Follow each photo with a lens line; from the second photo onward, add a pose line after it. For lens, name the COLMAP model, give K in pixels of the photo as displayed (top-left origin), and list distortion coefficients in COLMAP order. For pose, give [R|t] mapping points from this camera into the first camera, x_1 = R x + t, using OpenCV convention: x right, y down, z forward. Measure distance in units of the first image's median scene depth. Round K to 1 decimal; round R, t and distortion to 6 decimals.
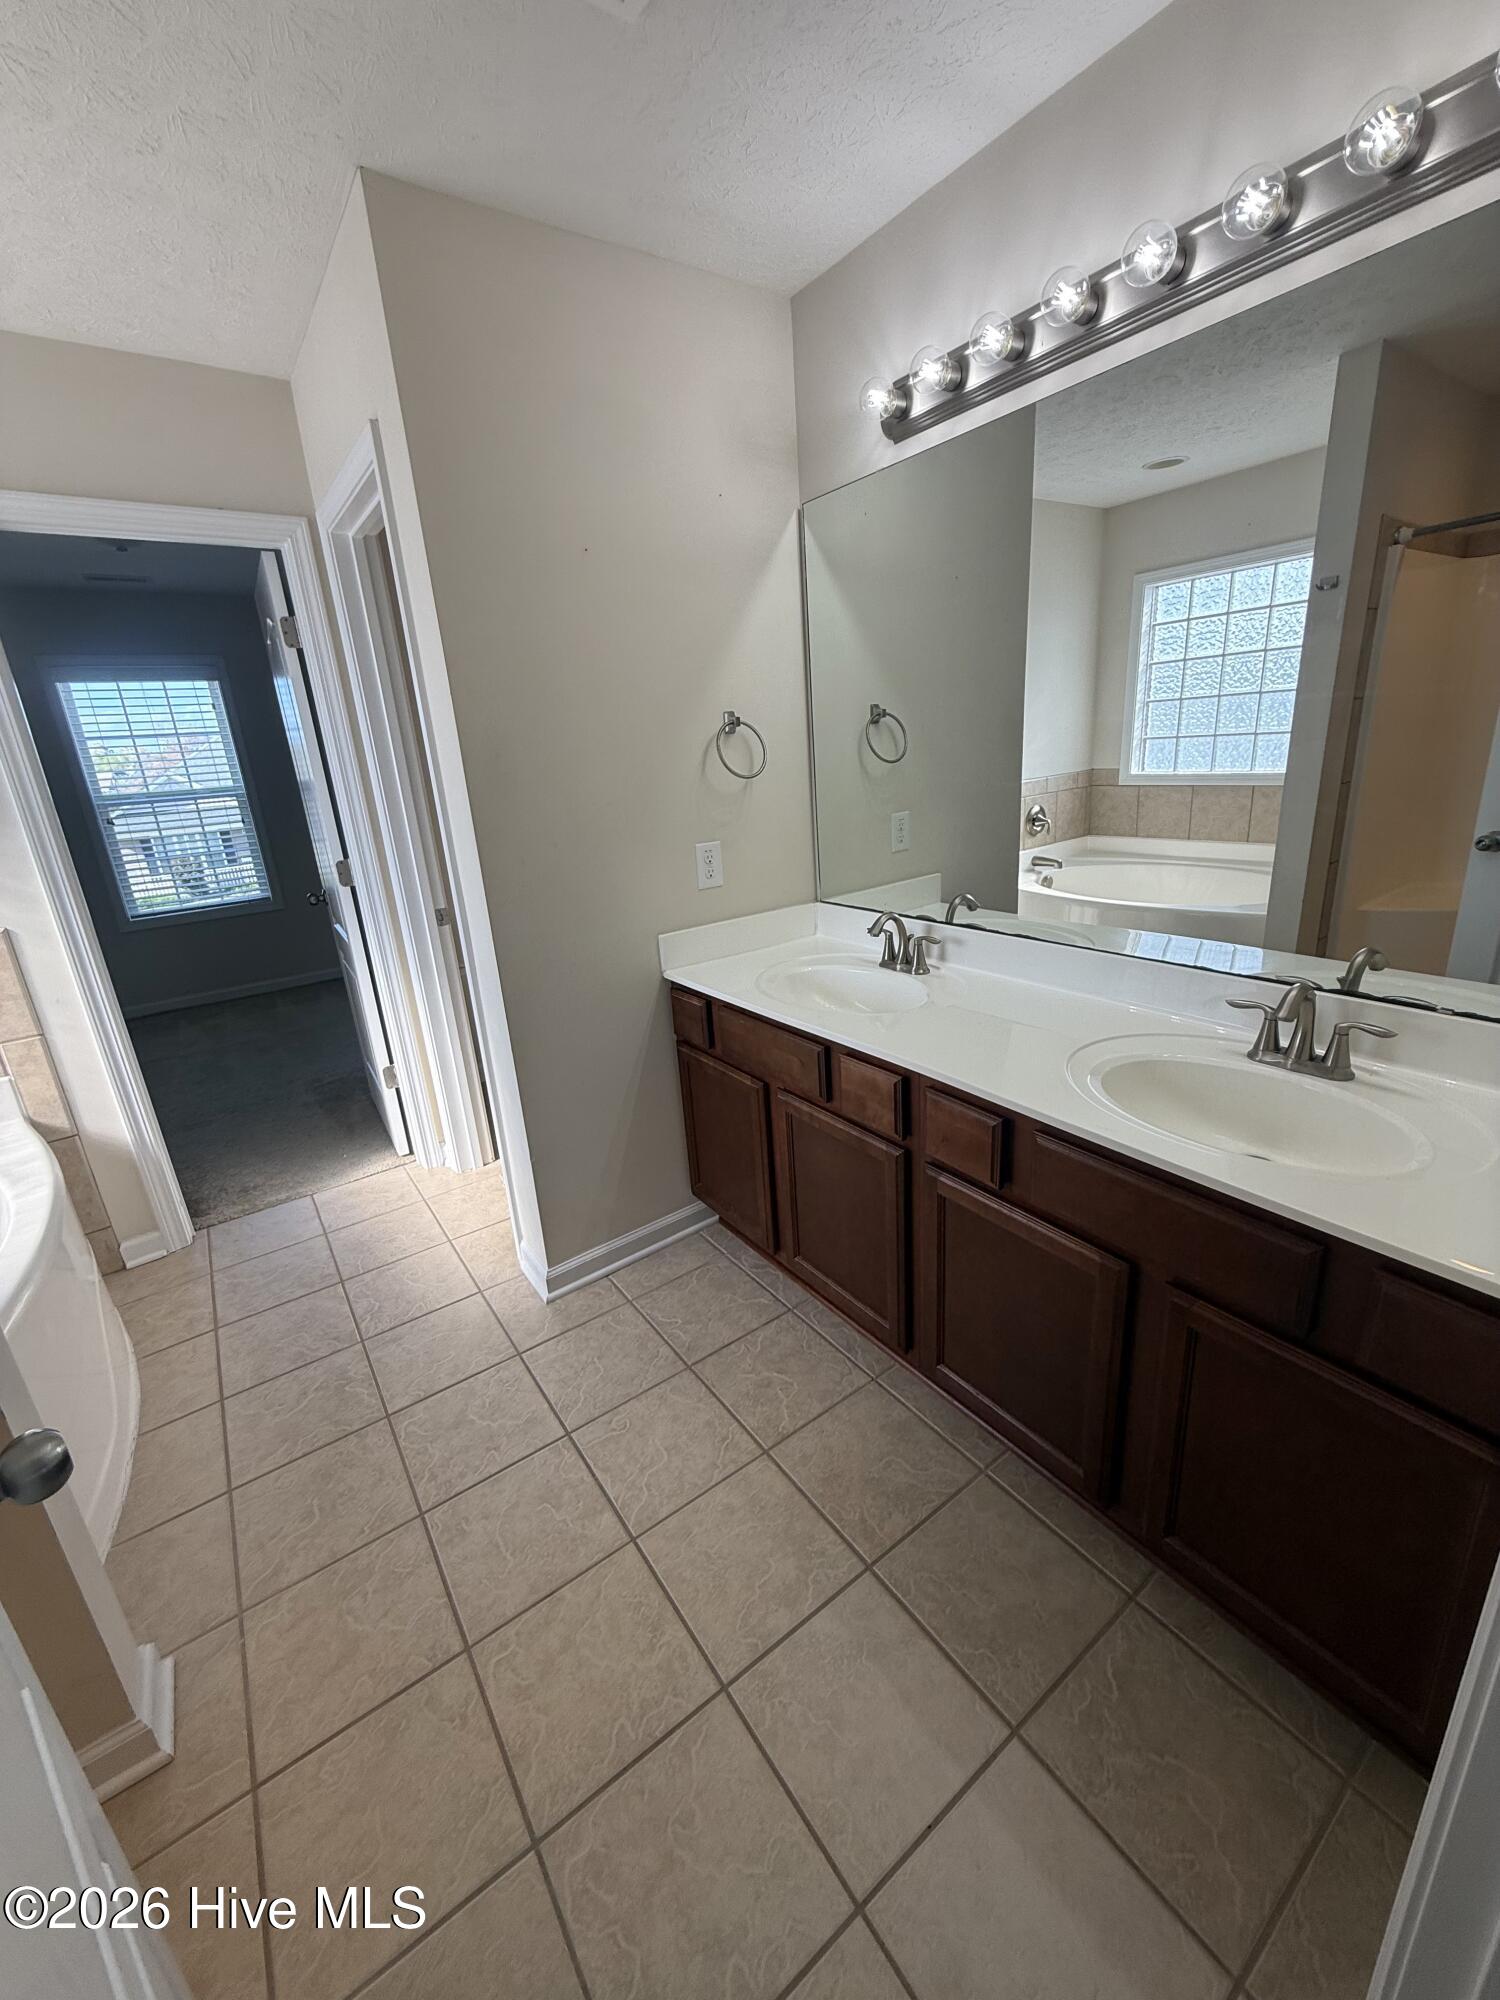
lens RADIAL K [[801.5, 0, 745.4], [0, 801.5, 993.7], [0, 0, 1]] dist [-0.001603, 0.000366]
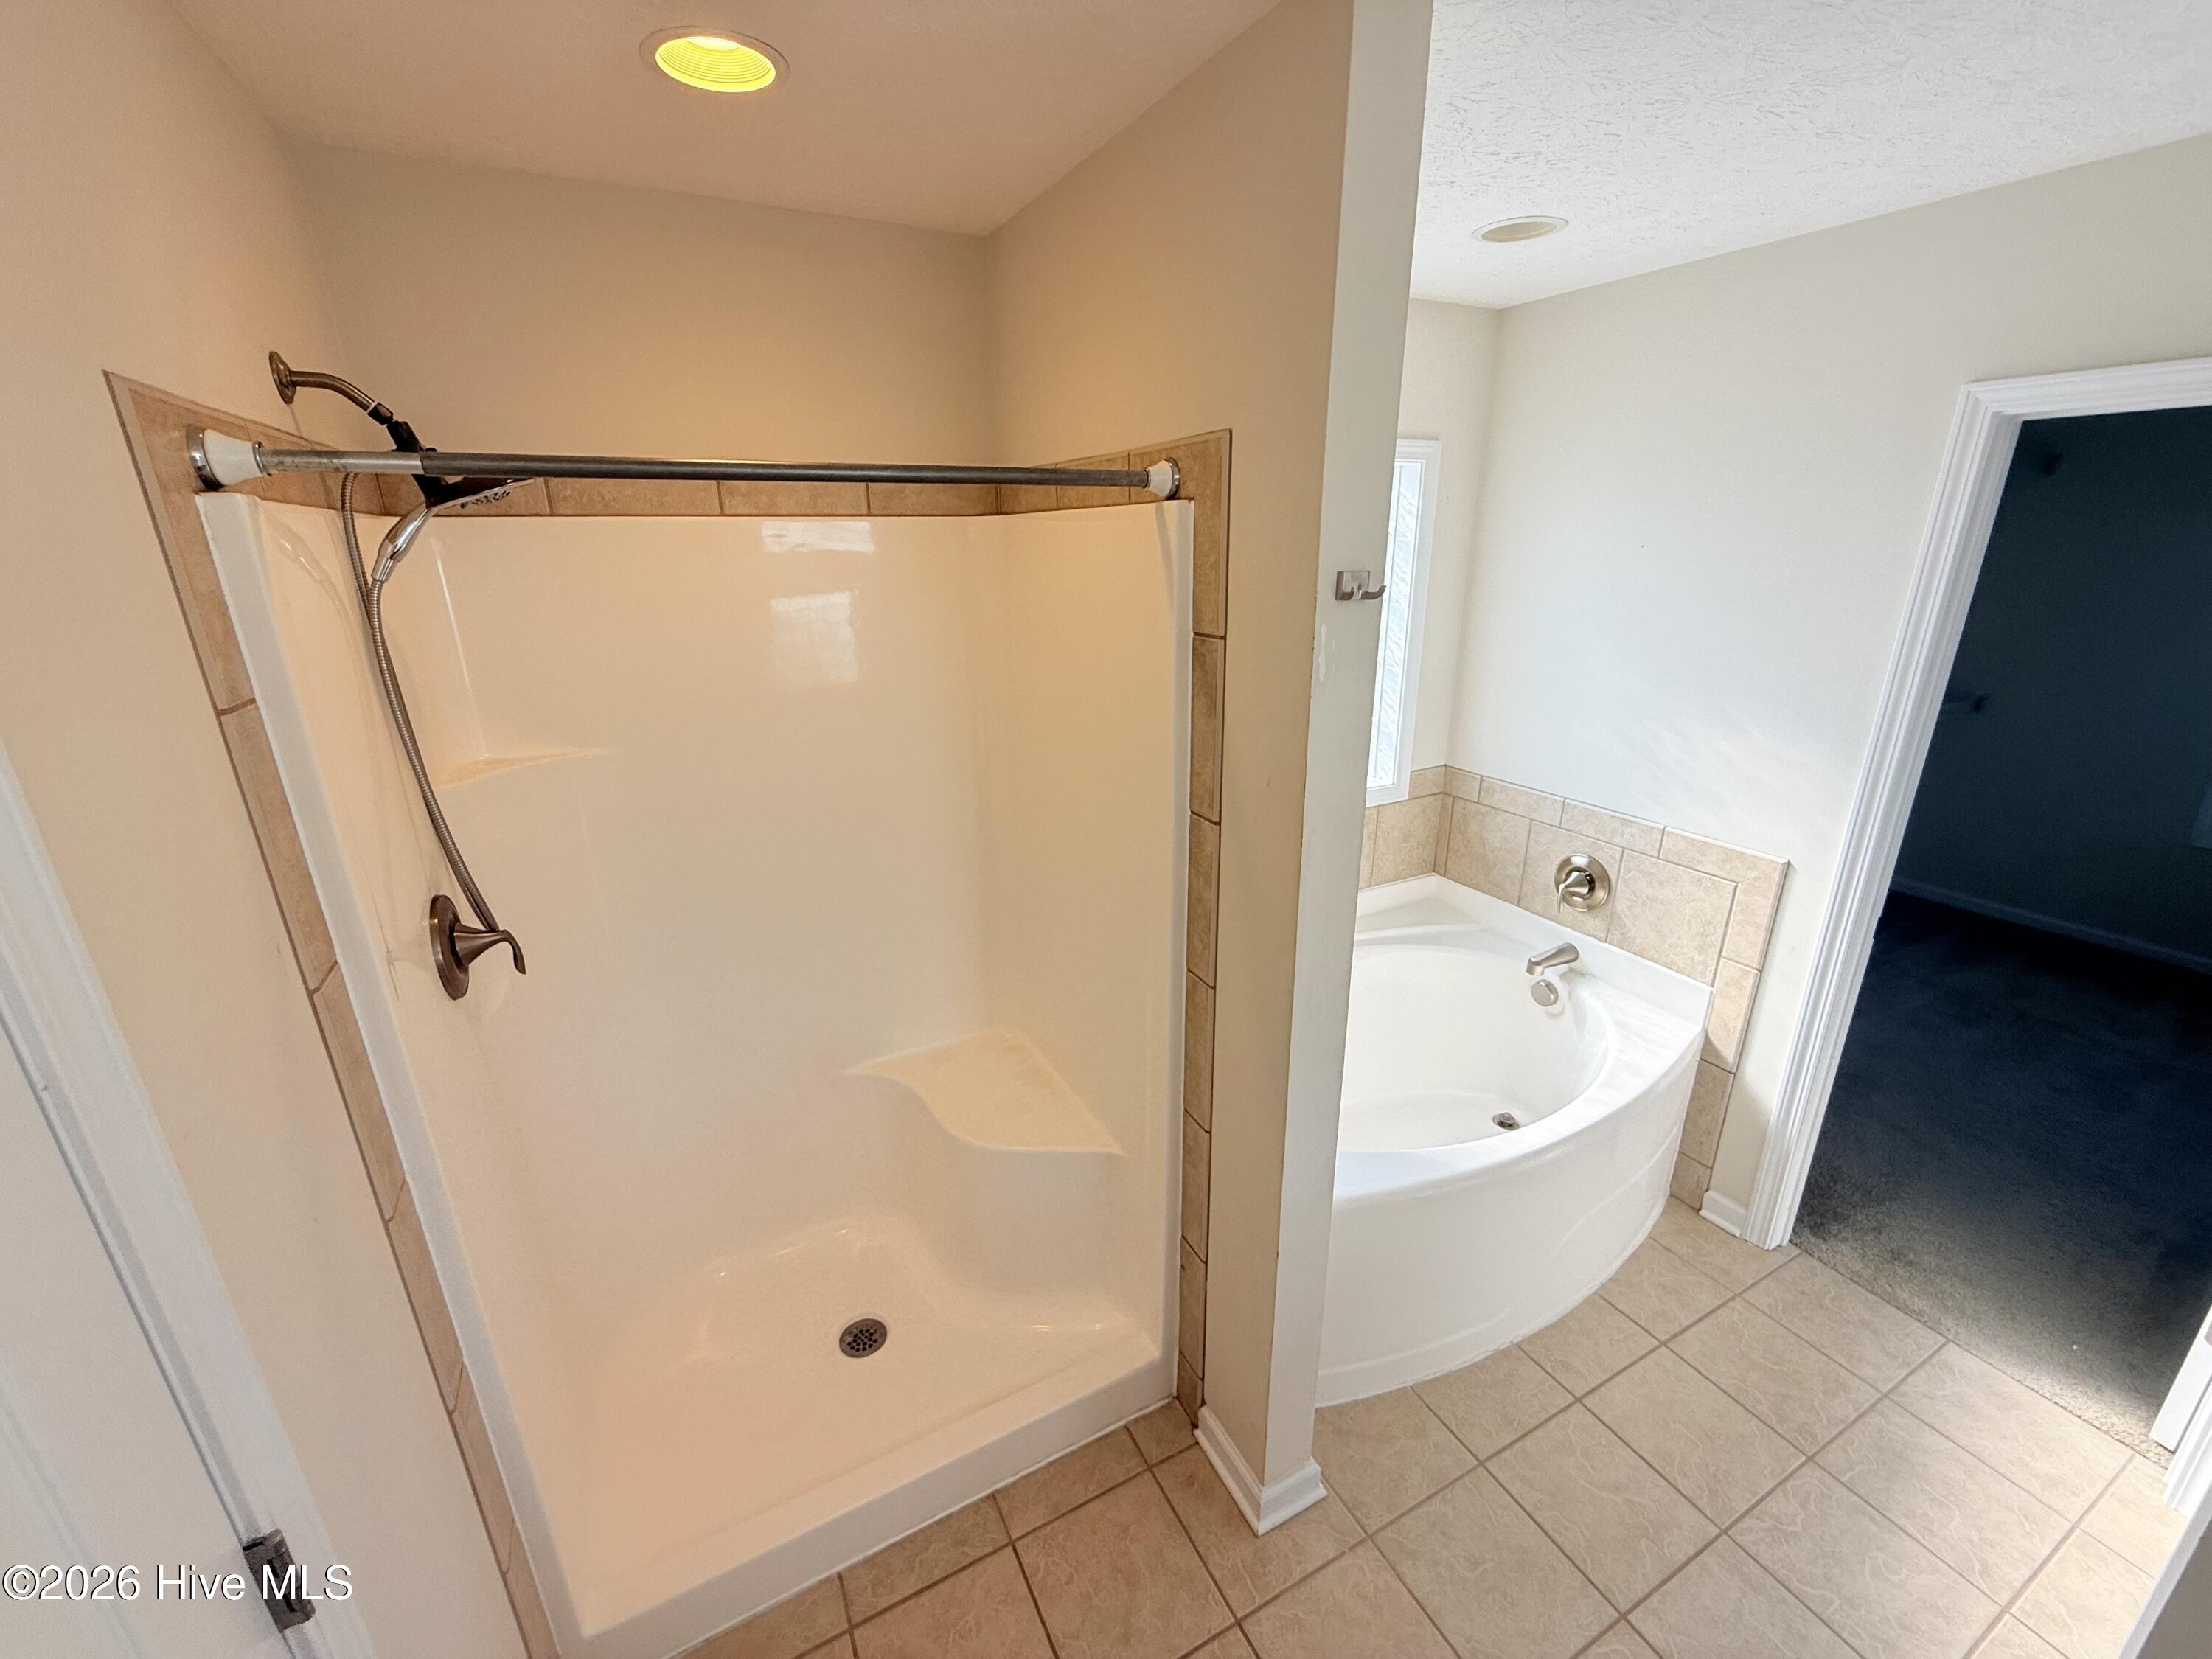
lens RADIAL K [[886.5, 0, 1098.3], [0, 886.5, 824.6], [0, 0, 1]] dist [-0.001603, 0.000366]
pose [[-0.137450, 0.380932, -0.914329, 0.099151], [-0.272803, 0.872831, 0.404653, -0.288910], [0.952201, 0.305051, -0.016051, 0.220232]]
